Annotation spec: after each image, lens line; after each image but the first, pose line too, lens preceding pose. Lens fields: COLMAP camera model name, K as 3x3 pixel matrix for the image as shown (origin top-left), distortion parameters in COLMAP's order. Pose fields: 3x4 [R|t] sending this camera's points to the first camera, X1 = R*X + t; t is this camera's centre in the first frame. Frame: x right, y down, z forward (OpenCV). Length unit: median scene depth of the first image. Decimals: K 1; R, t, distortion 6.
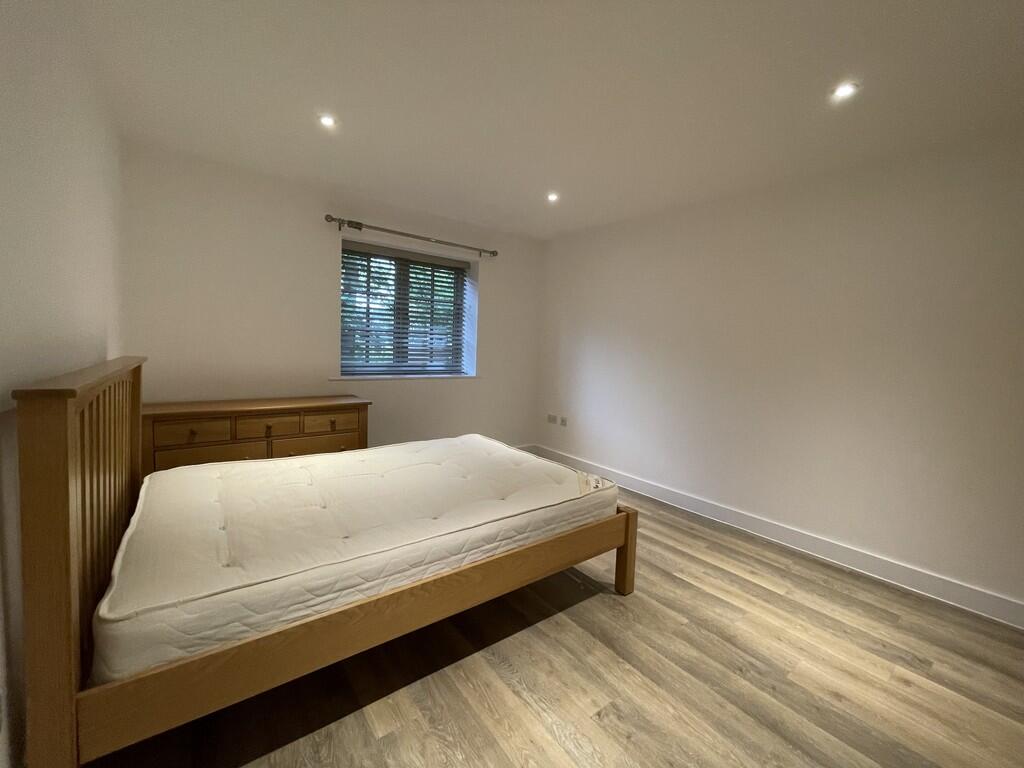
lens RADIAL K [[415.1, 0, 512.4], [0, 415.1, 384.8], [0, 0, 1]] dist [0.003082, 0.000211]
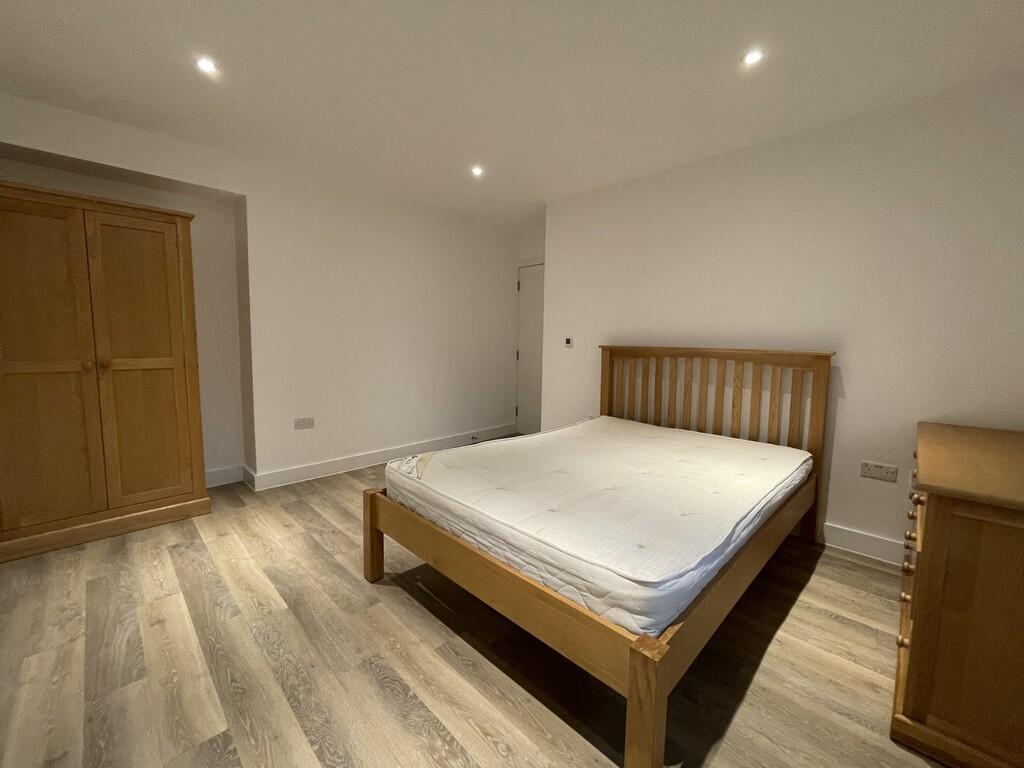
lens RADIAL K [[415.1, 0, 510.5], [0, 415.1, 380.4], [0, 0, 1]] dist [0.003082, 0.000211]
pose [[-0.988140, -0.037237, -0.148973, 0.116792], [-0.064764, 0.980706, 0.184448, -0.126517], [0.139231, 0.191908, -0.971486, 1.800996]]
